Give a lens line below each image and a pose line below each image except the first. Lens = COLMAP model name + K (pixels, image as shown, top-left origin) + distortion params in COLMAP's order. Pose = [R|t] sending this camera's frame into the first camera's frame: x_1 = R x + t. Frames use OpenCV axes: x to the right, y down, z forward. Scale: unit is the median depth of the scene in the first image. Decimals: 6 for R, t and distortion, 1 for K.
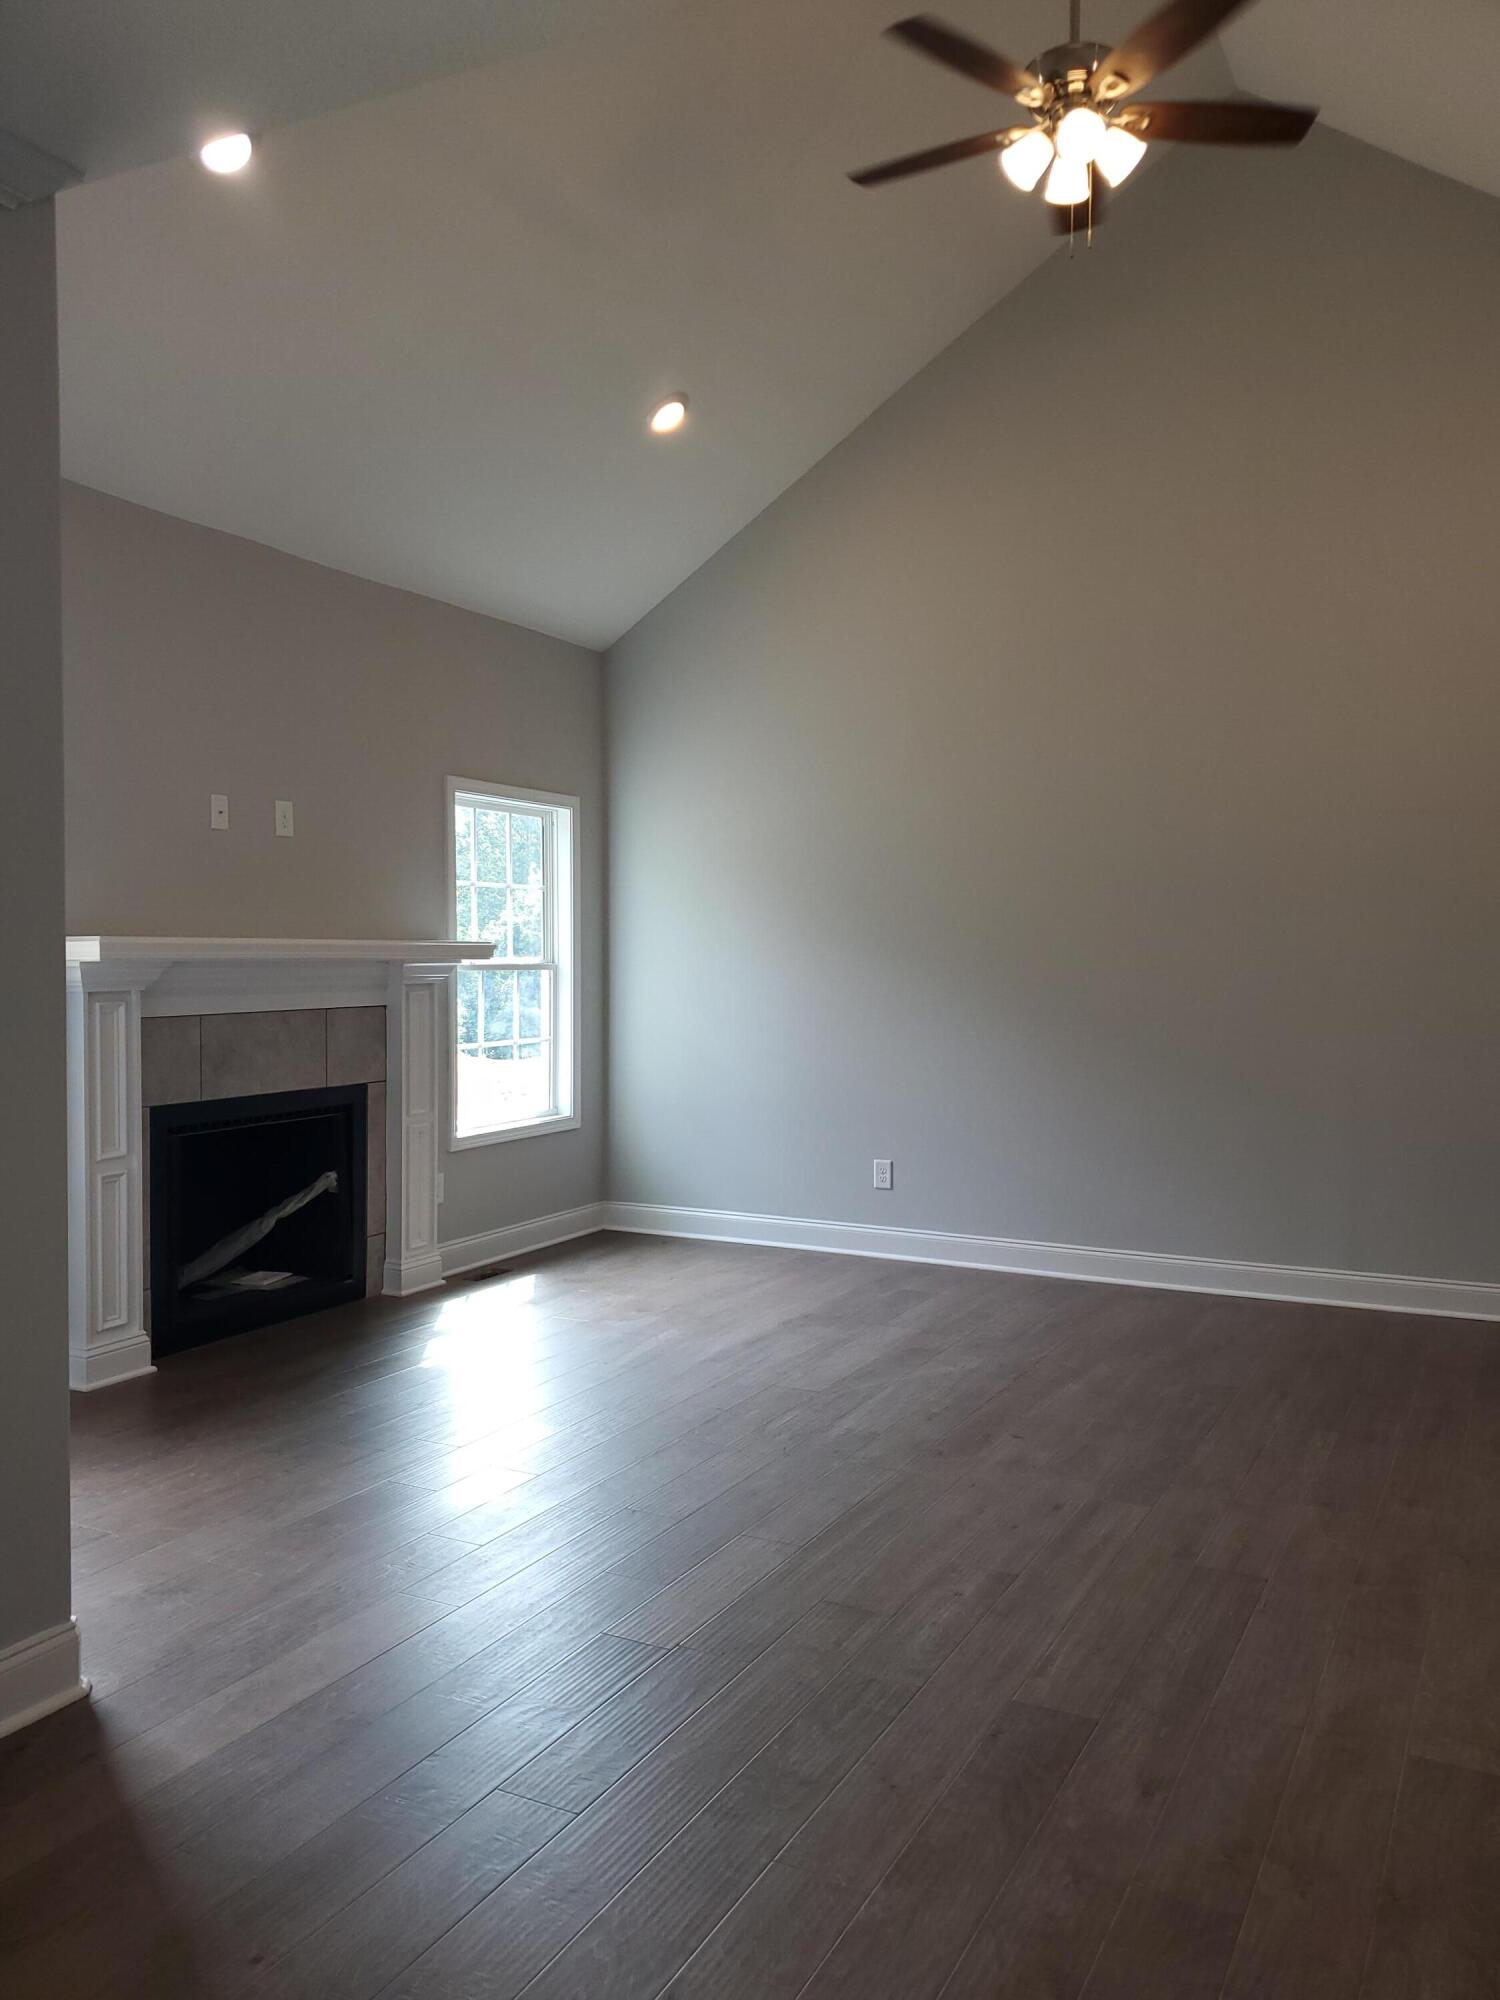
lens RADIAL K [[1544.6, 0, 738.1], [0, 1544.6, 965.9], [0, 0, 1]] dist [0.032296, -0.034627]
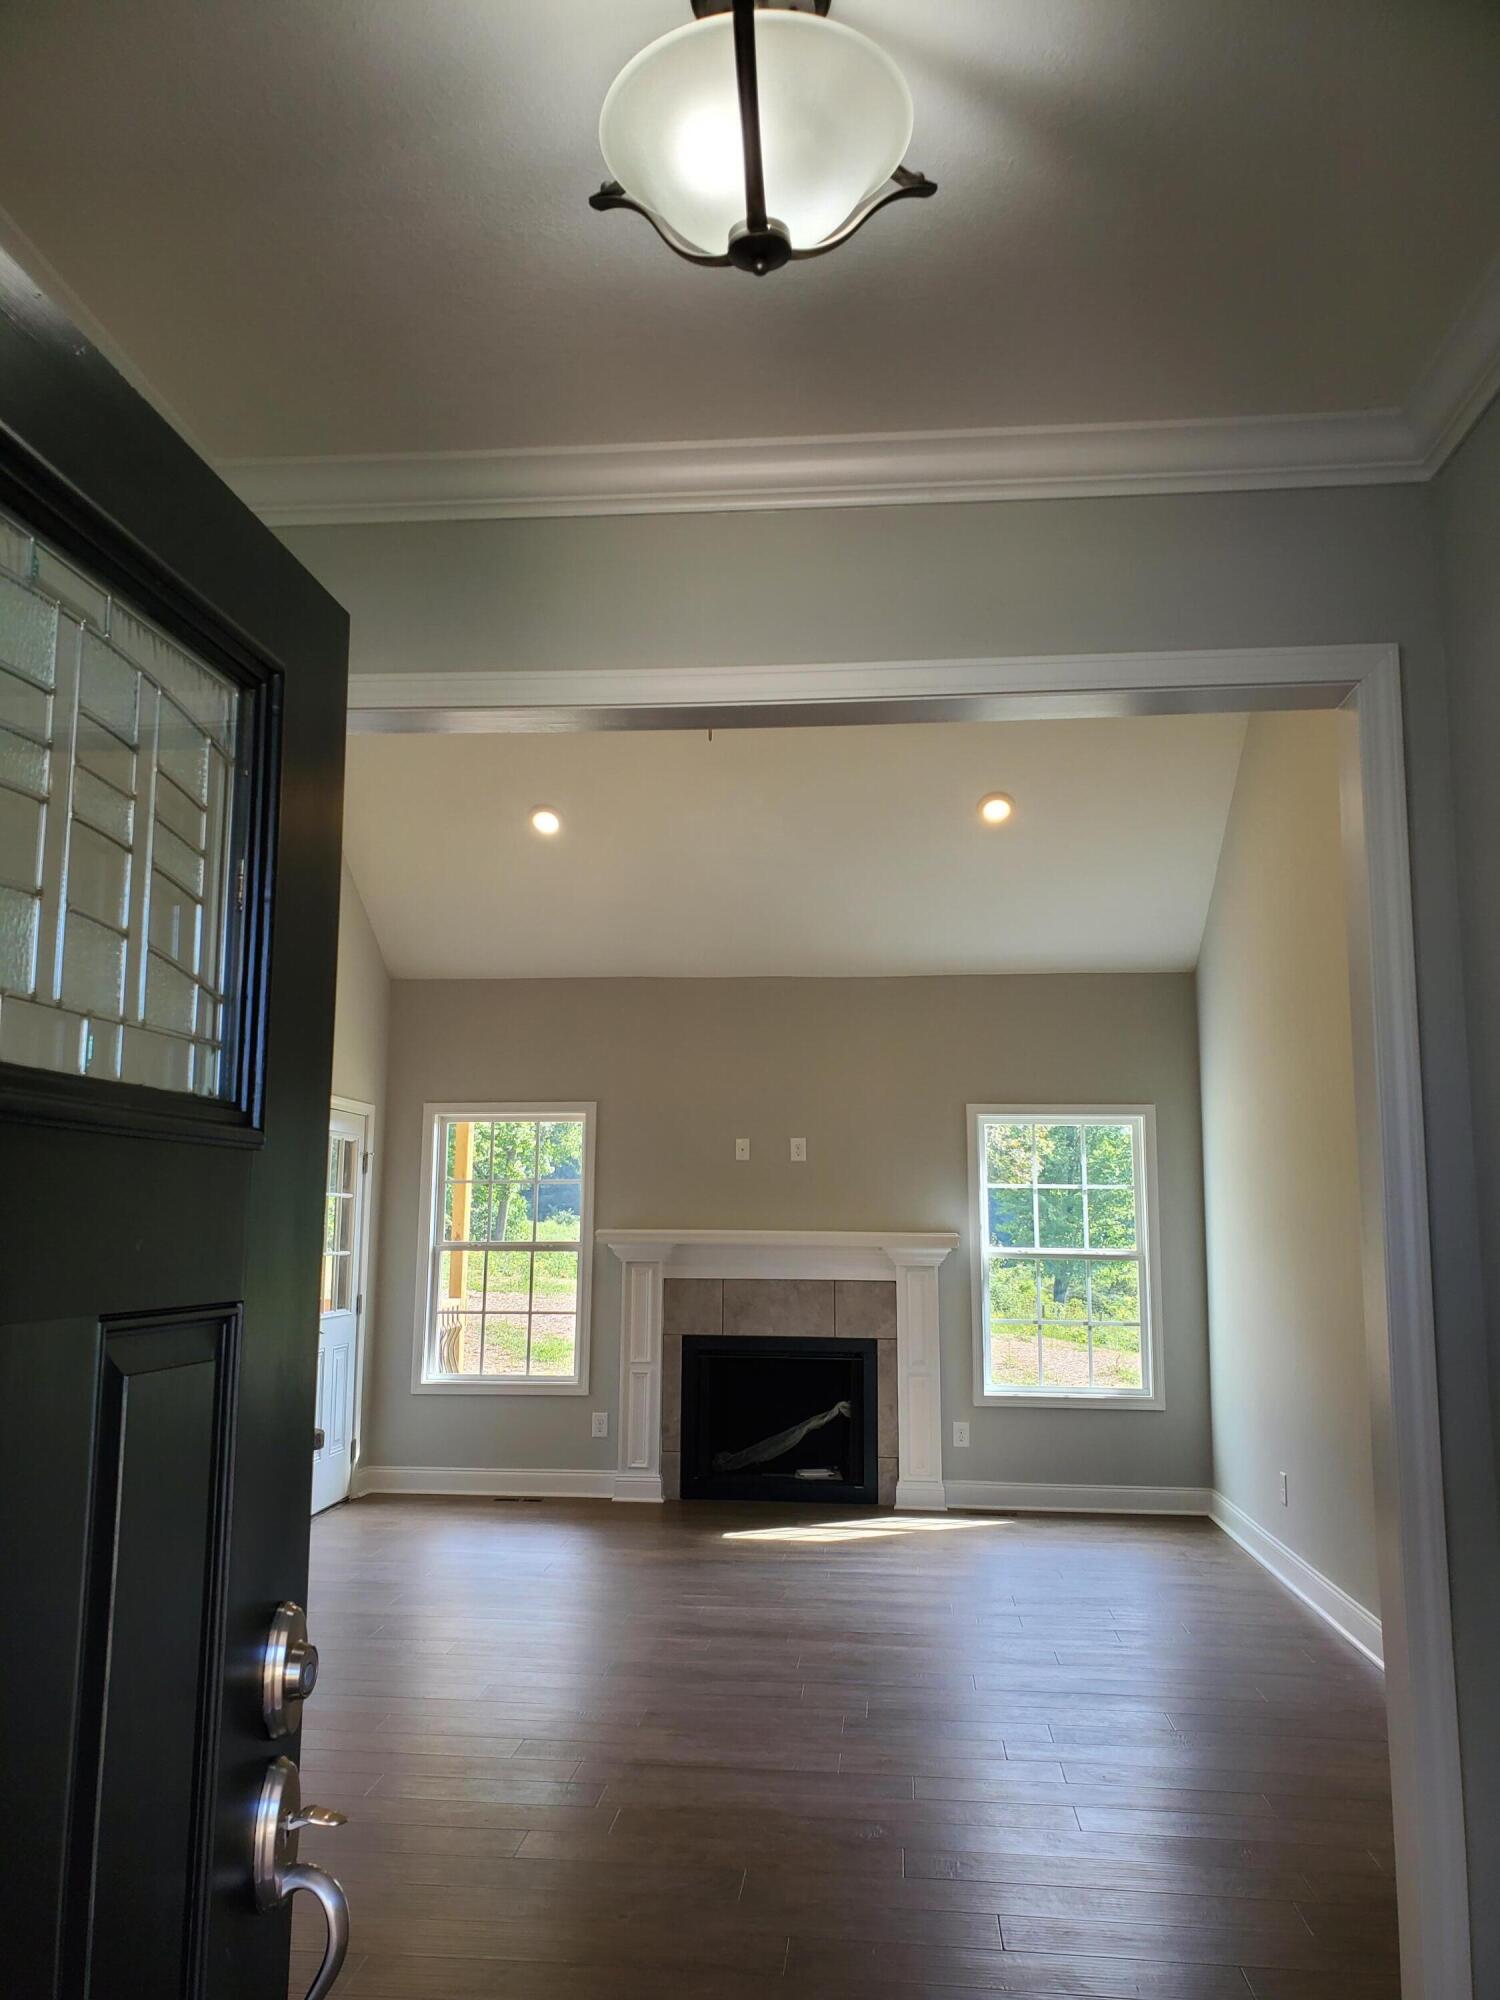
lens RADIAL K [[1544.6, 0, 741.3], [0, 1544.6, 984.5], [0, 0, 1]] dist [0.032296, -0.034627]
pose [[0.371128, -0.144329, -0.917297, 1.029680], [-0.019190, 0.986444, -0.162972, -0.007802], [0.928384, 0.078086, 0.363327, 0.378966]]
